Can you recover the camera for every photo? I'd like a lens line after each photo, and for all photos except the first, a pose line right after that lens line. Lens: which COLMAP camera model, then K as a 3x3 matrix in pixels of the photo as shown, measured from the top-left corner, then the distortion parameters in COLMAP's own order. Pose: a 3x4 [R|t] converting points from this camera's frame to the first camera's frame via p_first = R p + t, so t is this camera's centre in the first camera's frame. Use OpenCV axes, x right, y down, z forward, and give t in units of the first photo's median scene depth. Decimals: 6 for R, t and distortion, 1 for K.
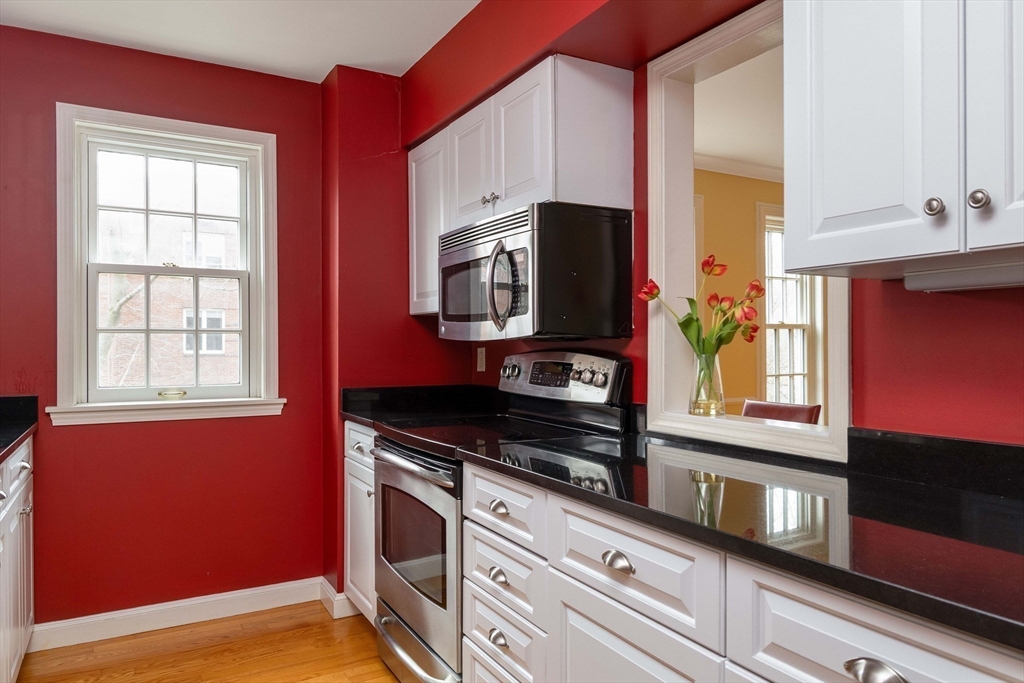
lens RADIAL K [[687.6, 0, 509.0], [0, 687.6, 341.9], [0, 0, 1]] dist [0.002664, -0.003205]
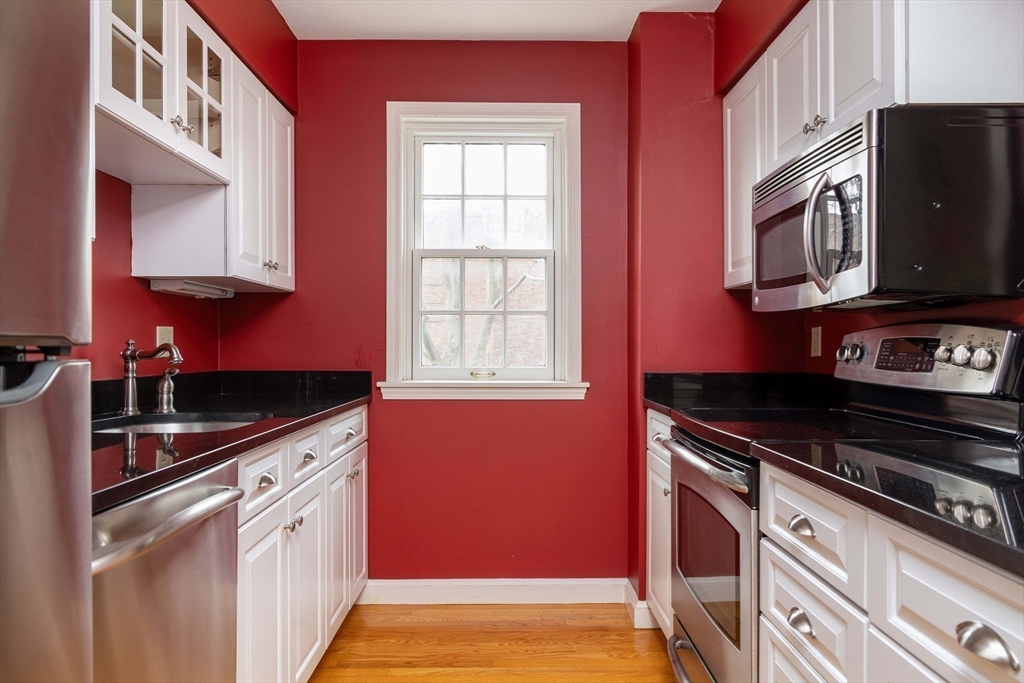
lens RADIAL K [[687.6, 0, 516.3], [0, 687.6, 342.9], [0, 0, 1]] dist [0.002664, -0.003205]
pose [[0.878031, 0.002151, -0.478598, 0.043060], [-0.002420, 0.999997, 0.000054, 0.032660], [0.478597, 0.001111, 0.878034, 0.148272]]
